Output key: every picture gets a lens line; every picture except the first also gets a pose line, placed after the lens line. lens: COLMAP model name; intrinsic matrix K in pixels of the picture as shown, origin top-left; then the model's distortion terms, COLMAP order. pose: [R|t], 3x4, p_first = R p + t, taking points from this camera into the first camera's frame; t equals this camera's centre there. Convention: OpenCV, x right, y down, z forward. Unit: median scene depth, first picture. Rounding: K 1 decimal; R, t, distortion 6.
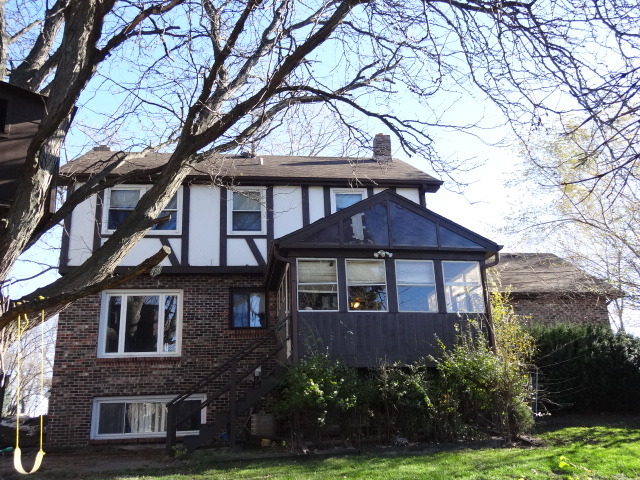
lens RADIAL K [[593.4, 0, 320.8], [0, 593.4, 240.3], [0, 0, 1]] dist [0.008982, 0.000000]
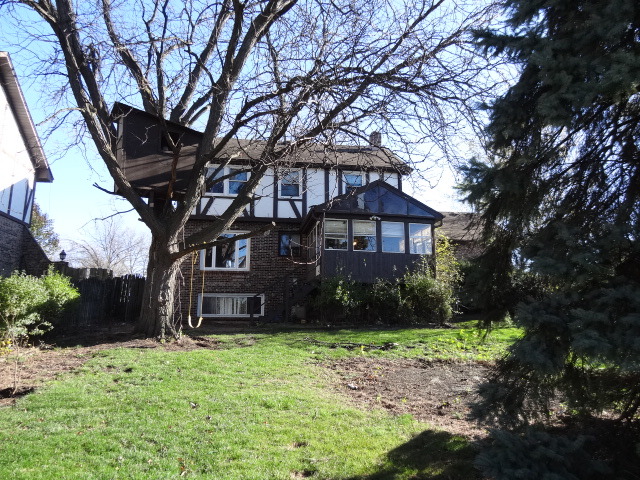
lens RADIAL K [[446.9, 0, 319.4], [0, 446.9, 239.2], [0, 0, 1]] dist [0.009858, 0.004653]
pose [[0.999095, 0.042389, 0.003601, -0.051379], [-0.042513, 0.991743, 0.120987, -0.058798], [0.001557, -0.121031, 0.992648, -0.257005]]
